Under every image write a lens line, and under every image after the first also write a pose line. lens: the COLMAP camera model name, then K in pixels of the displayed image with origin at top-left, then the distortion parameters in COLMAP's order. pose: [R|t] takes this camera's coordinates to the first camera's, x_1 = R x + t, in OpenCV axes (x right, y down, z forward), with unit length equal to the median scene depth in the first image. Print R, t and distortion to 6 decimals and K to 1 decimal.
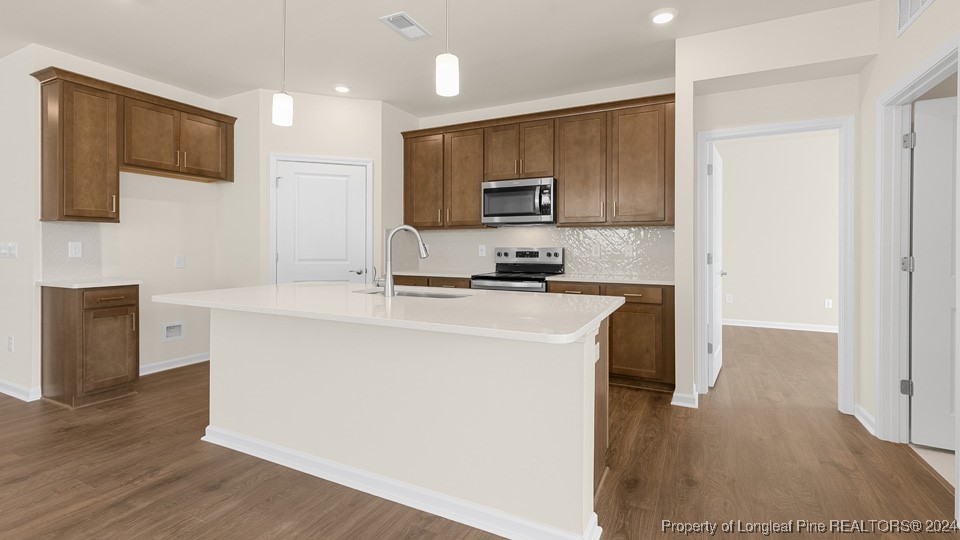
lens RADIAL K [[438.9, 0, 482.7], [0, 438.9, 268.3], [0, 0, 1]] dist [0.004814, 0.000637]
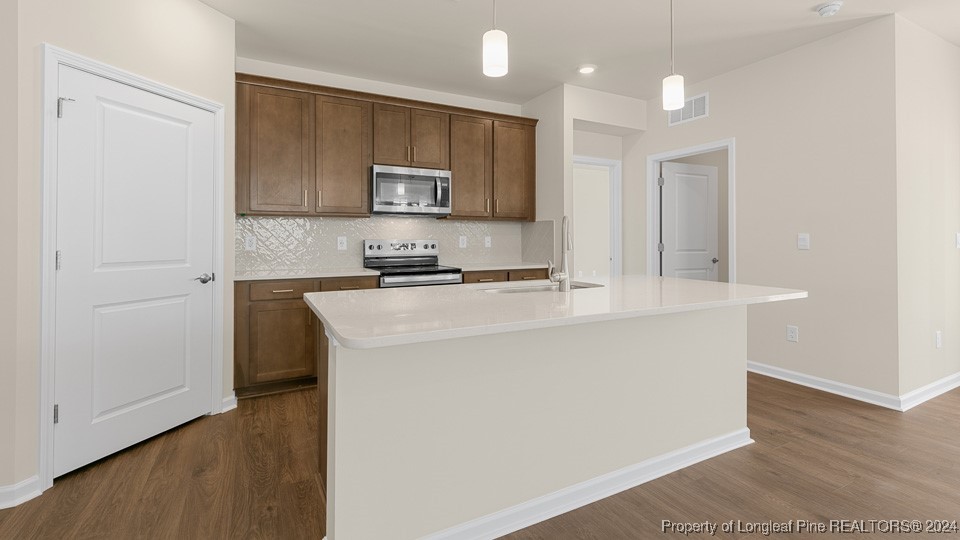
lens RADIAL K [[438.9, 0, 509.7], [0, 438.9, 237.4], [0, 0, 1]] dist [0.004814, 0.000637]
pose [[0.556898, 0.000612, 0.830581, -0.588591], [0.042954, 0.998640, -0.029536, -0.015020], [-0.829470, 0.052125, 0.556114, 0.311664]]
